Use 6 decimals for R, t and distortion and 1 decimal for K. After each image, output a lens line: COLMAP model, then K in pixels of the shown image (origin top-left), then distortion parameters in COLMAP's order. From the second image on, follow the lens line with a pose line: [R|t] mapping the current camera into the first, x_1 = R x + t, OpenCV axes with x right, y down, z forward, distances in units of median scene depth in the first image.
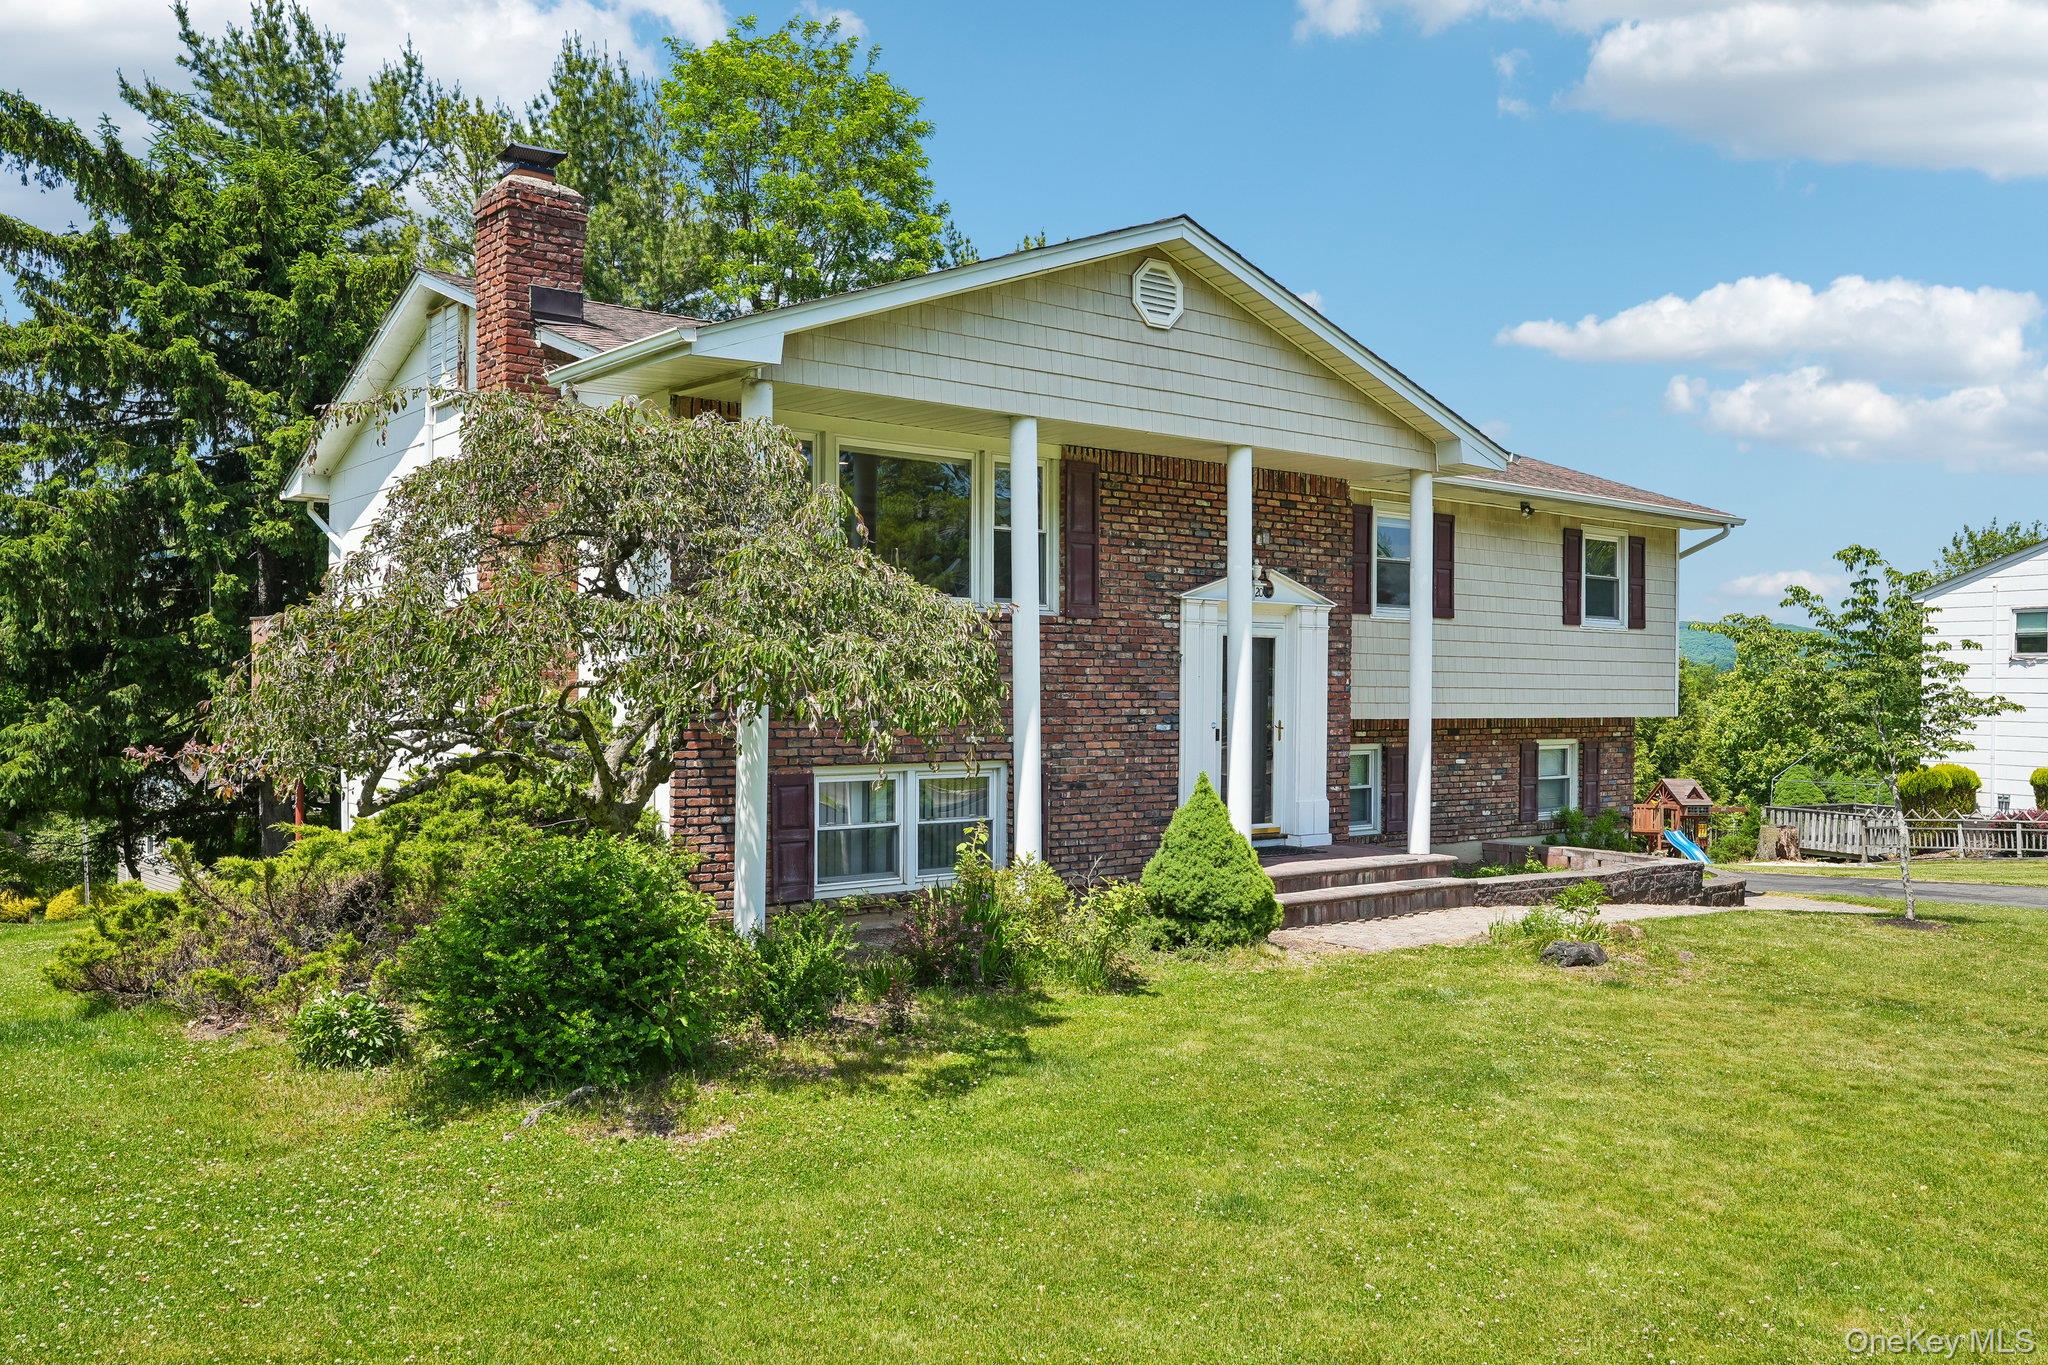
lens RADIAL K [[1635.9, 0, 1082.6], [0, 1635.9, 686.1], [0, 0, 1]] dist [-0.003321, -0.000799]
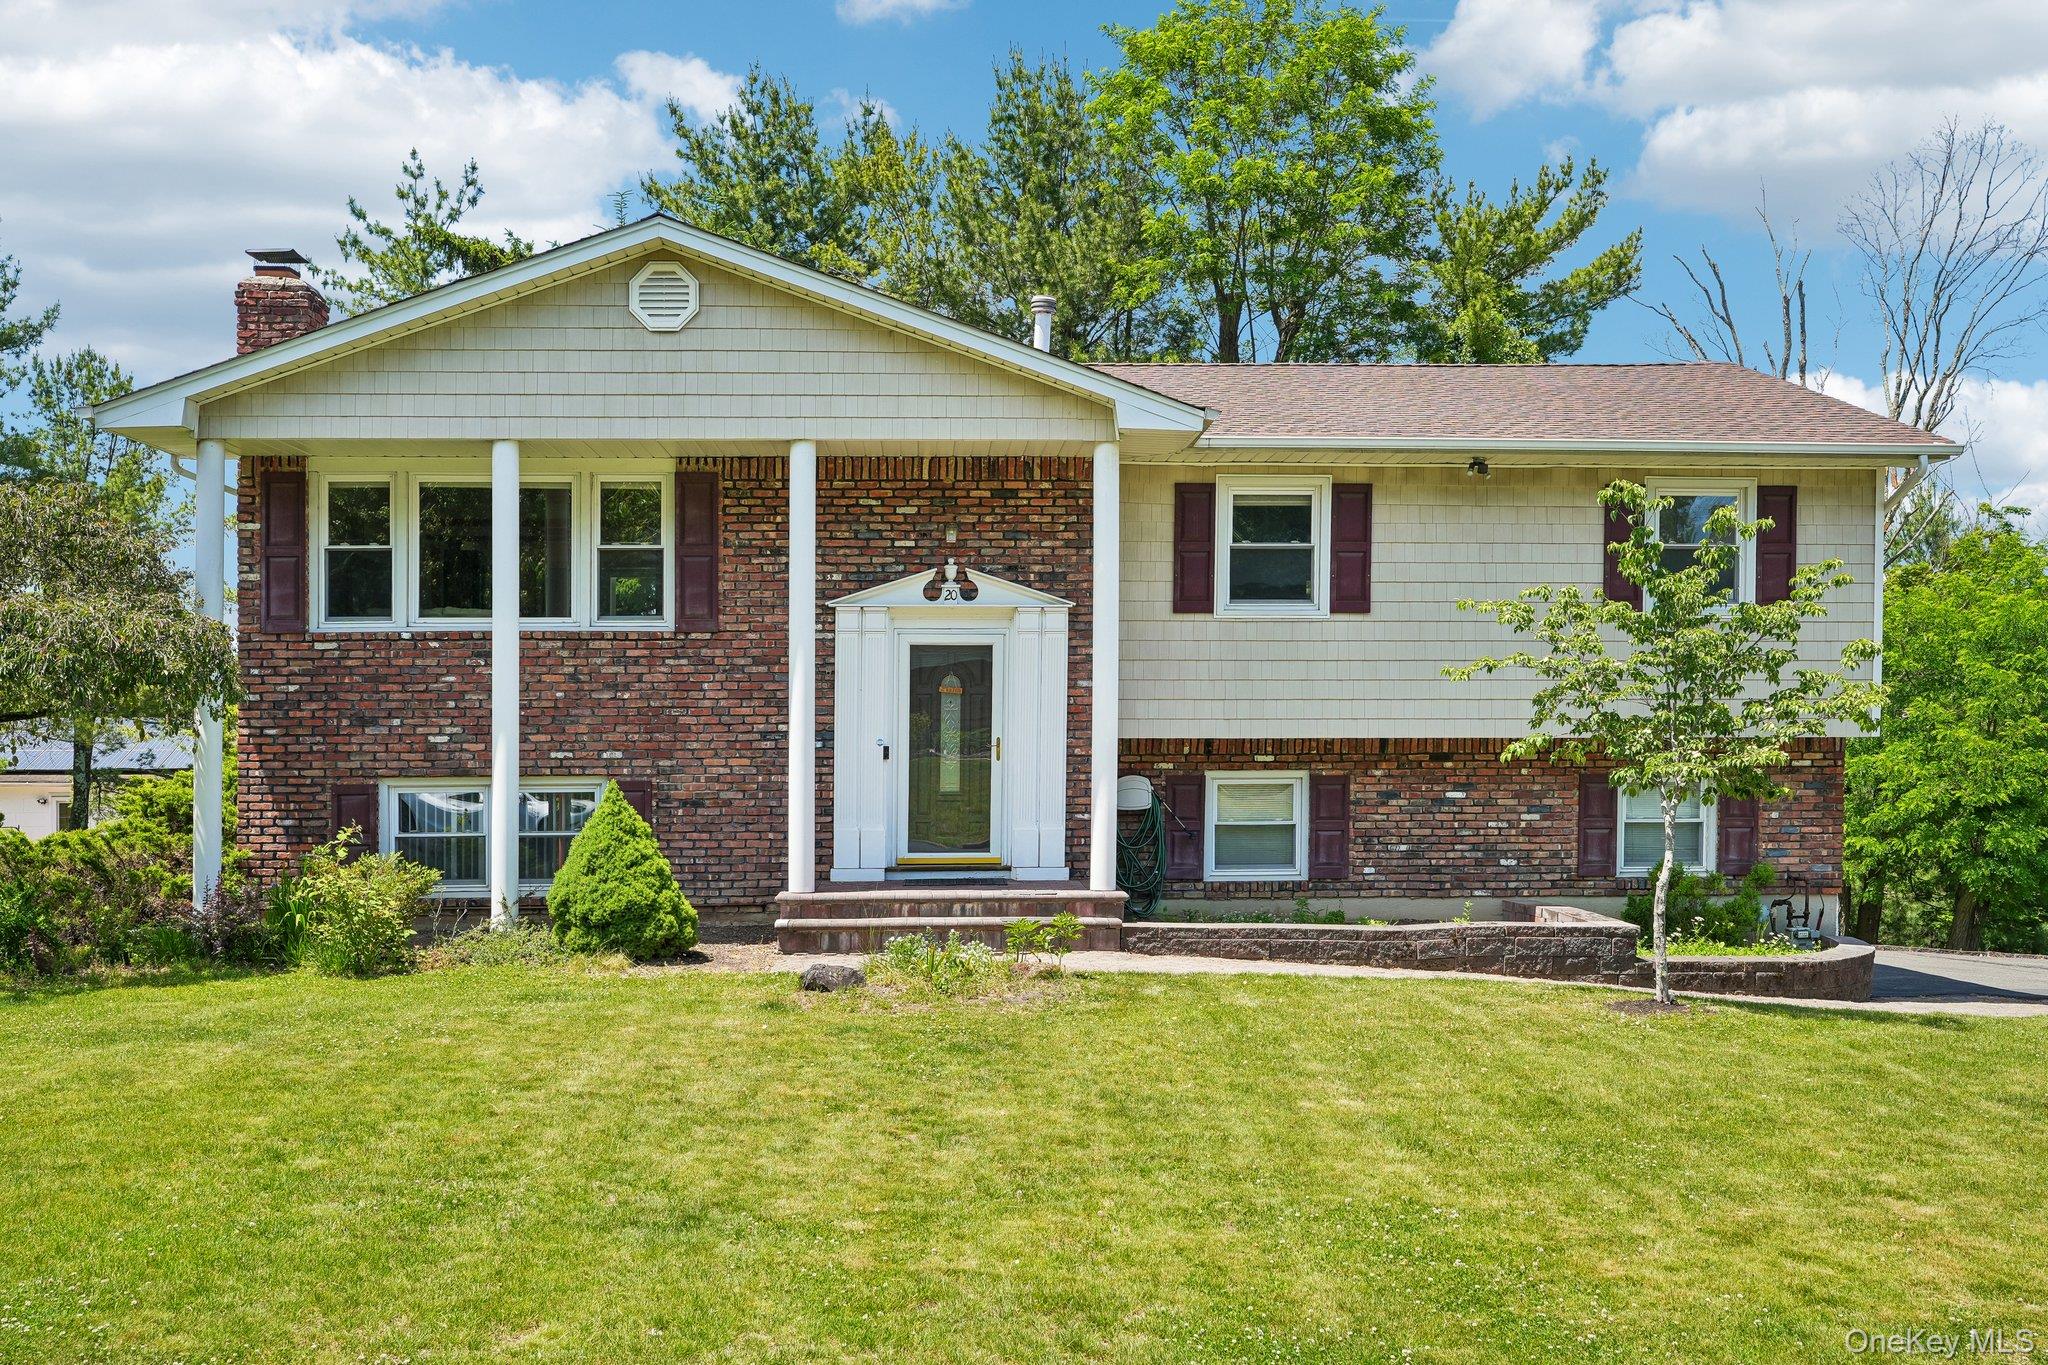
lens RADIAL K [[1986.9, 0, 1026.2], [0, 1986.9, 788.9], [0, 0, 1]] dist [-0.004905, 0.007685]
pose [[0.814016, -0.002194, -0.580838, 0.830028], [0.012033, 0.999842, 0.013087, 0.038023], [0.580717, -0.017642, 0.813914, 0.140903]]
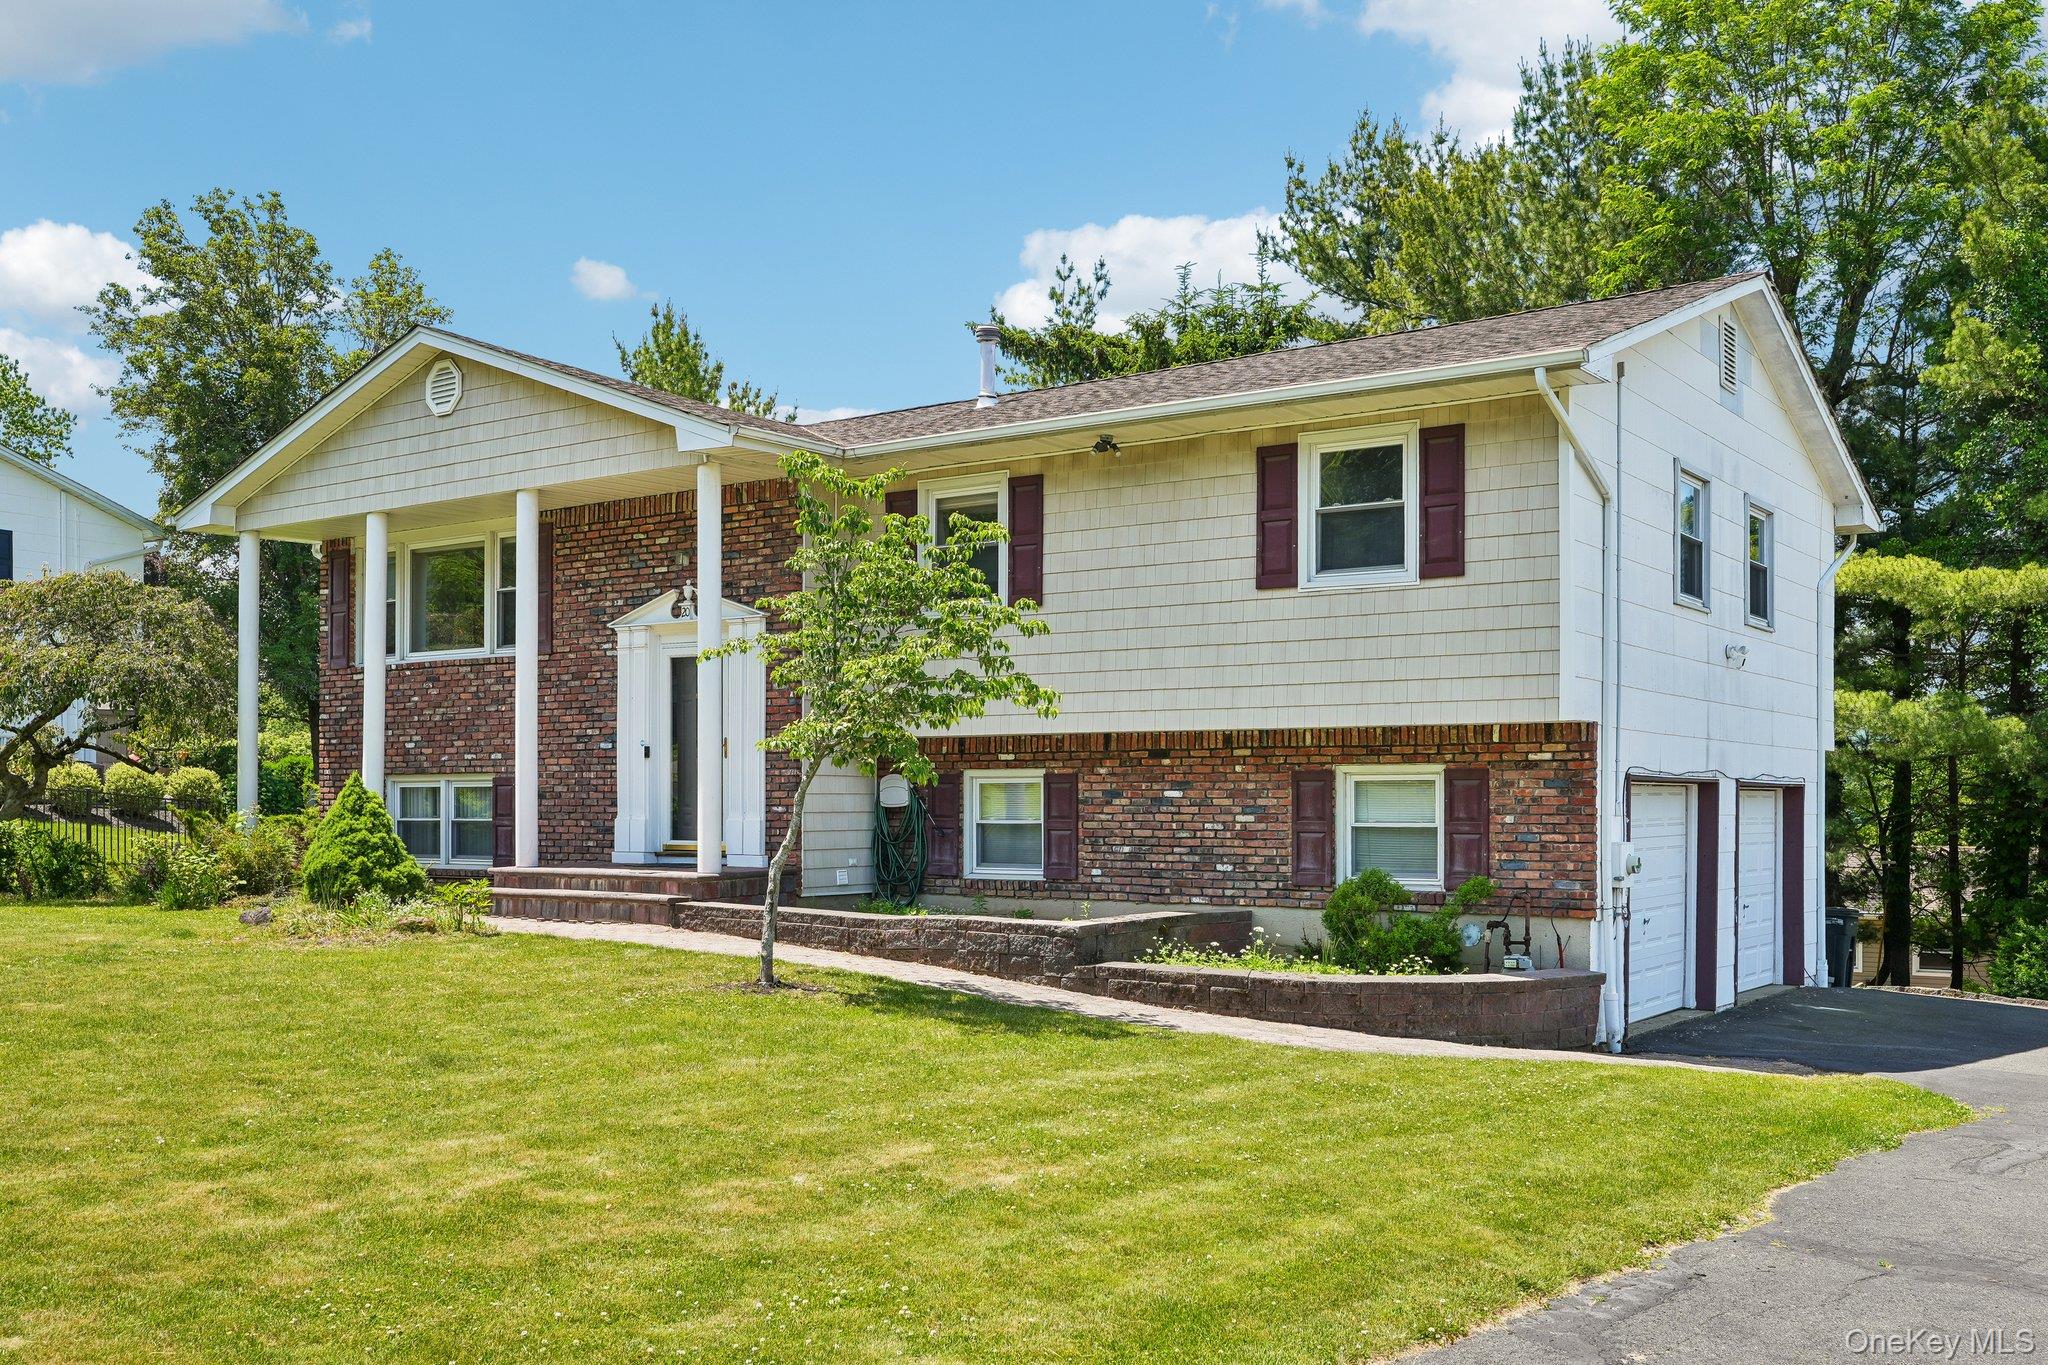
lens RADIAL K [[1986.9, 0, 1026.2], [0, 1986.9, 788.9], [0, 0, 1]] dist [-0.004905, 0.007685]
pose [[0.248777, -0.019875, -0.968357, 1.451319], [-0.000444, 0.999787, -0.020634, 0.083757], [0.968561, 0.005564, 0.248716, 0.960518]]
